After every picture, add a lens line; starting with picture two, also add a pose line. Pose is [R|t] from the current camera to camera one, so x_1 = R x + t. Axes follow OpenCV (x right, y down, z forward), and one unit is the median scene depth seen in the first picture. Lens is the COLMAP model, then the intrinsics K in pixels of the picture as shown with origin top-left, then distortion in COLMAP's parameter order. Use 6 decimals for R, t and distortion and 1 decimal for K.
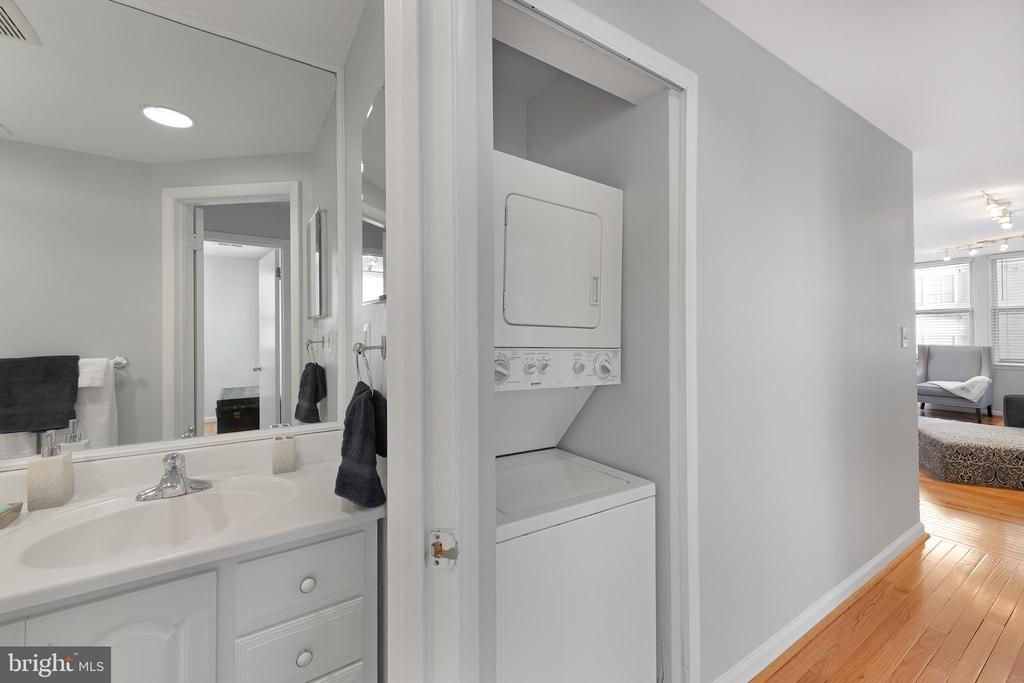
lens RADIAL K [[403.2, 0, 507.6], [0, 403.2, 337.1], [0, 0, 1]] dist [-0.001353, -0.000206]
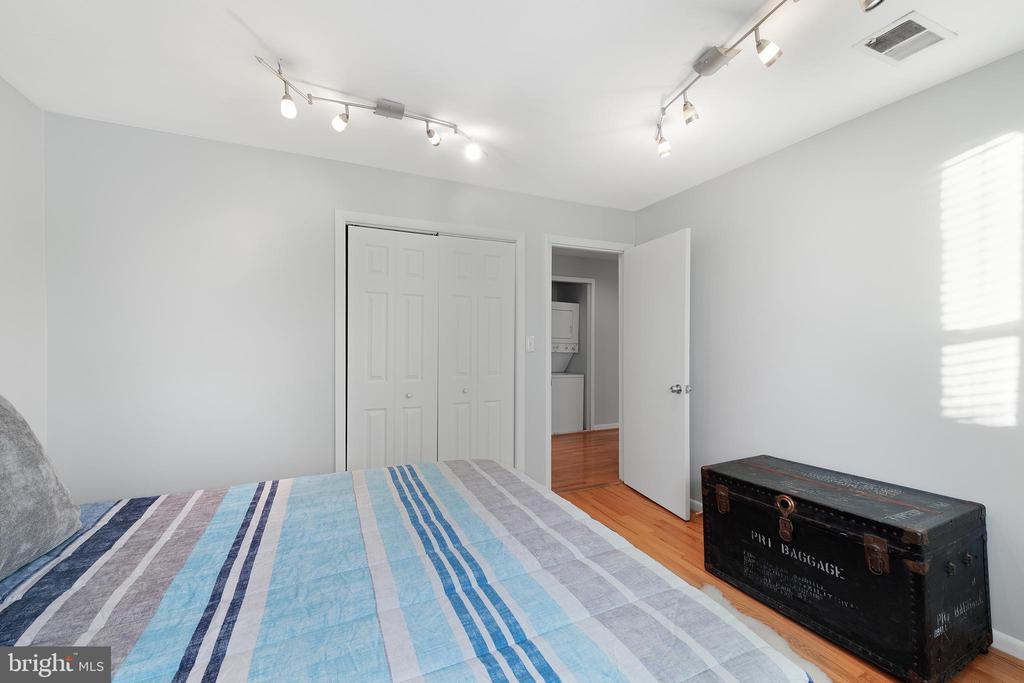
lens RADIAL K [[403.2, 0, 513.3], [0, 403.2, 337.2], [0, 0, 1]] dist [-0.001353, -0.000206]
pose [[0.991039, 0.001165, -0.133565, 0.031662], [-0.001036, 0.999999, 0.001033, -0.006923], [0.133566, -0.000886, 0.991040, -0.557444]]
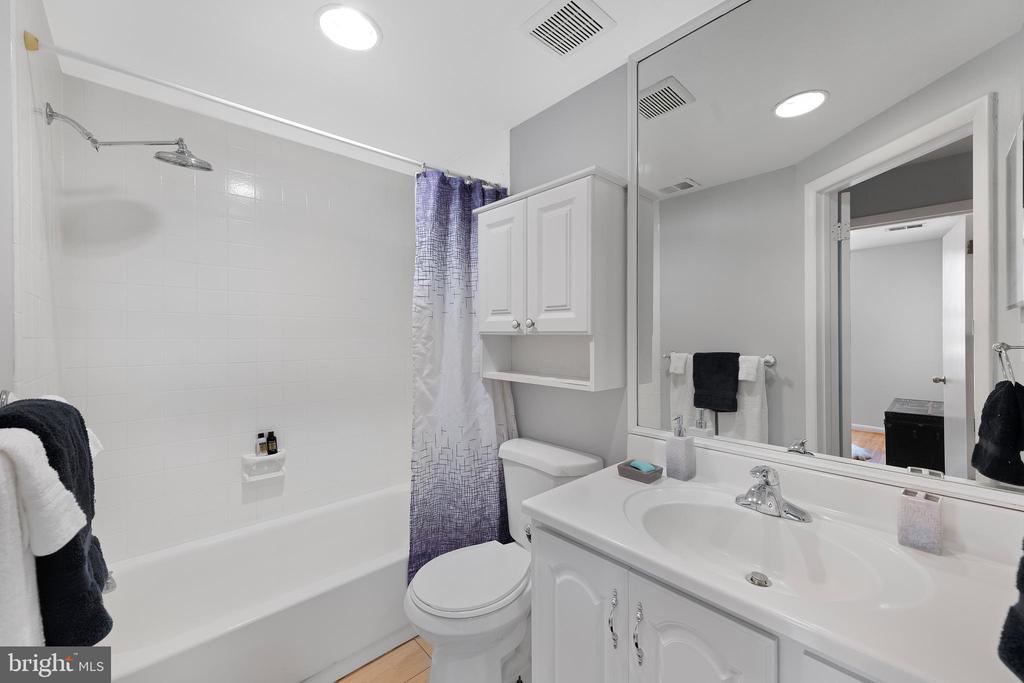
lens RADIAL K [[403.2, 0, 509.9], [0, 403.2, 337.0], [0, 0, 1]] dist [-0.001353, -0.000206]
pose [[0.176340, 0.003212, -0.984324, -0.022238], [-0.006559, 0.999976, 0.002088, 0.001256], [0.984307, 0.006088, 0.176357, 0.131592]]
